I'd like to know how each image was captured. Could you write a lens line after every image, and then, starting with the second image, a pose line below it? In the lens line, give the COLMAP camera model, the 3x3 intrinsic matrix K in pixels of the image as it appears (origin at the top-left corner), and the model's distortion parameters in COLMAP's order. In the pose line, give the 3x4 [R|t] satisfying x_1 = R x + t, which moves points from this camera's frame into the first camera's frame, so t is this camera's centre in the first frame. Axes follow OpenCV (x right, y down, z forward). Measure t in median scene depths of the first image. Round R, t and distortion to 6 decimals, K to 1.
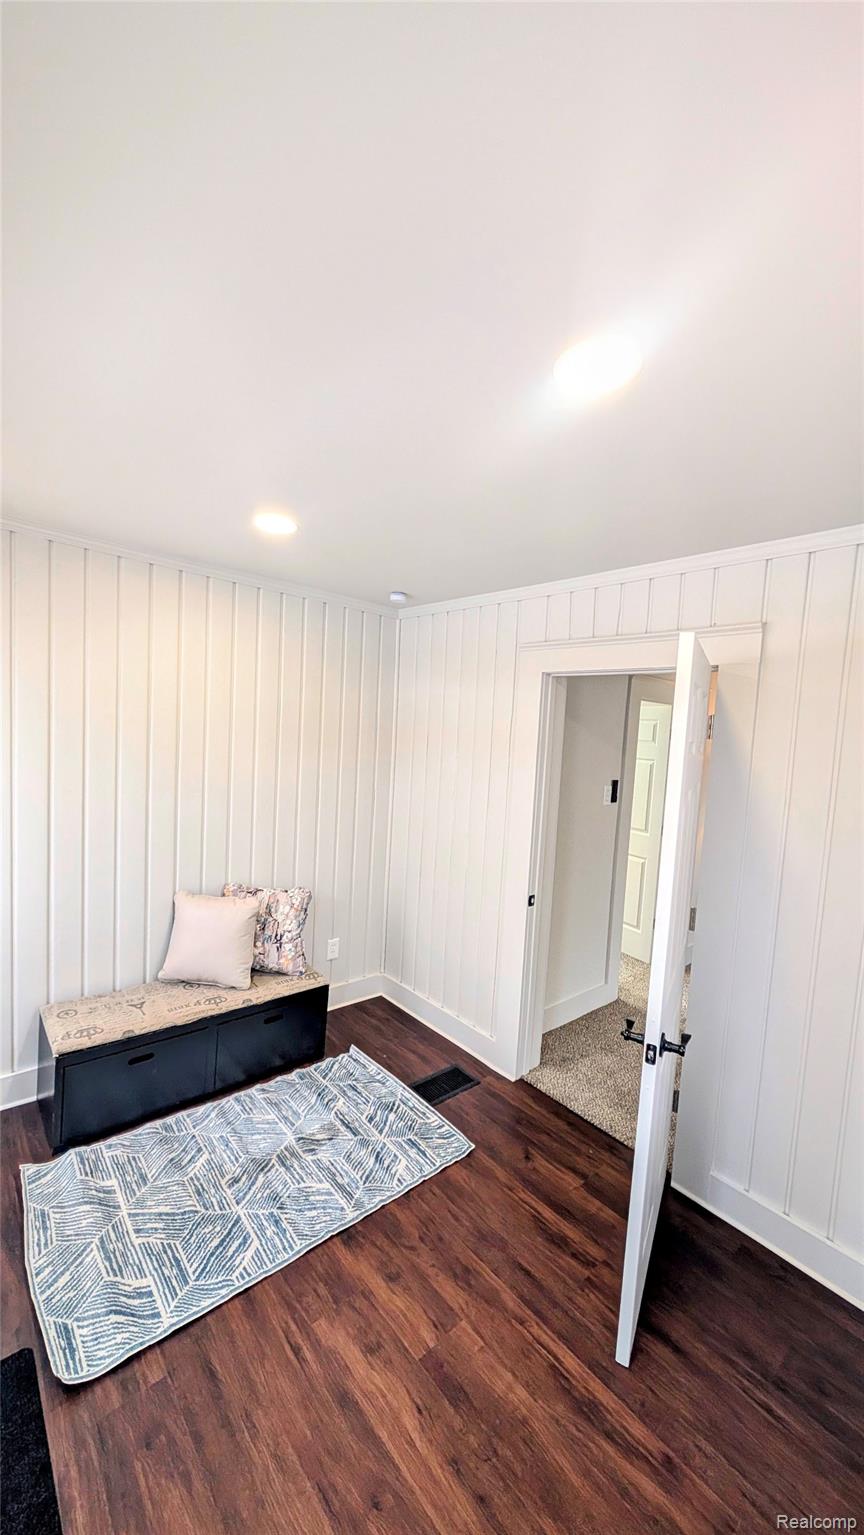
lens RADIAL K [[580.6, 0, 432.0], [0, 580.6, 767.5], [0, 0, 1]] dist [0.011508, 0.000061]
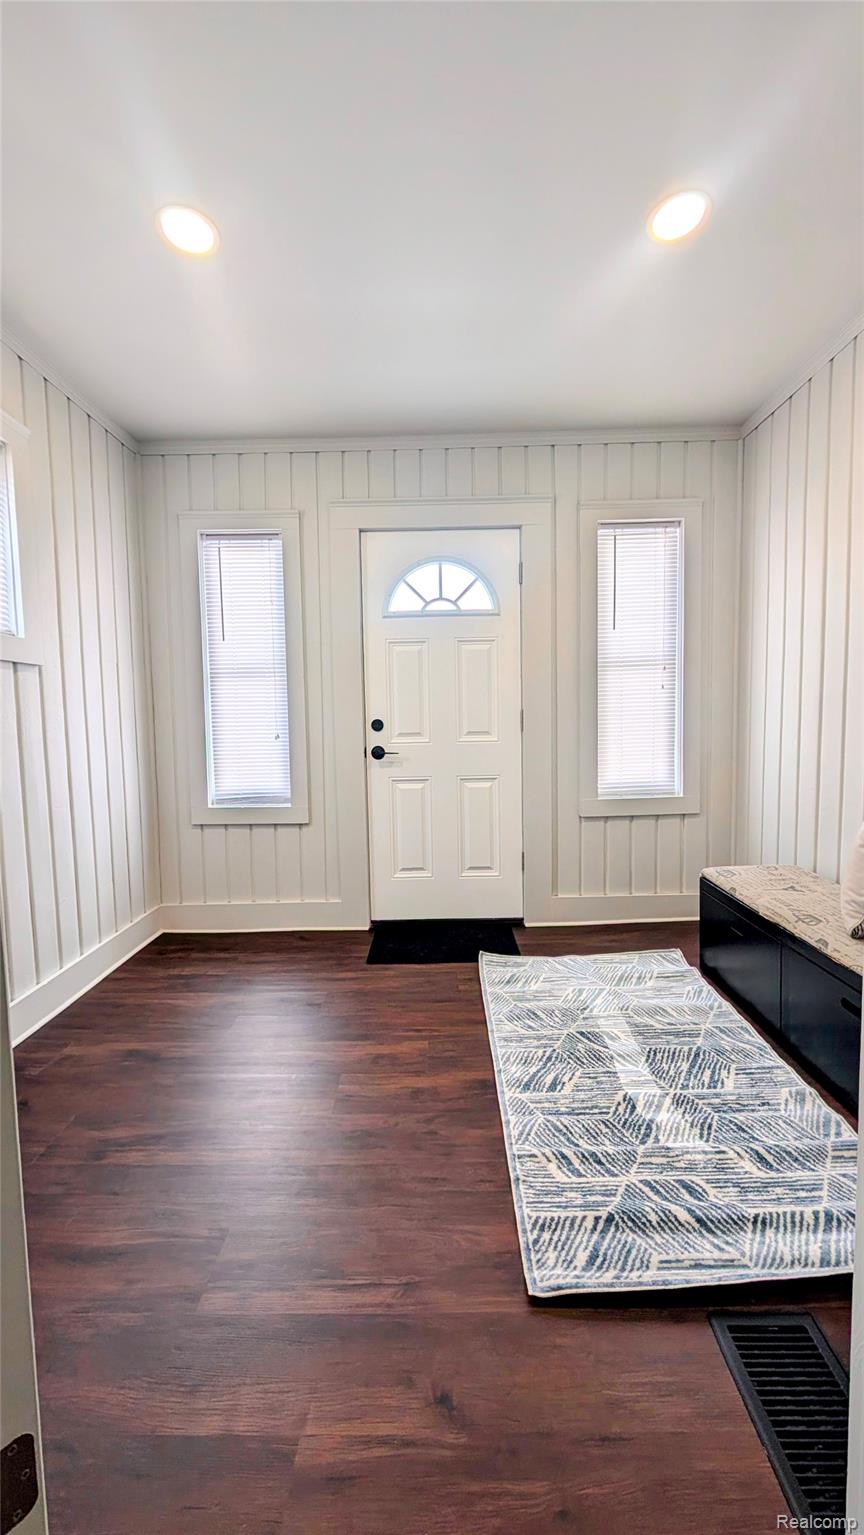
lens RADIAL K [[580.6, 0, 432.0], [0, 580.6, 767.5], [0, 0, 1]] dist [0.011508, 0.000061]
pose [[-0.670051, 0.003478, -0.742307, 0.528934], [-0.073679, 0.994739, 0.071168, 0.267550], [0.738649, 0.102379, -0.666270, 1.410308]]
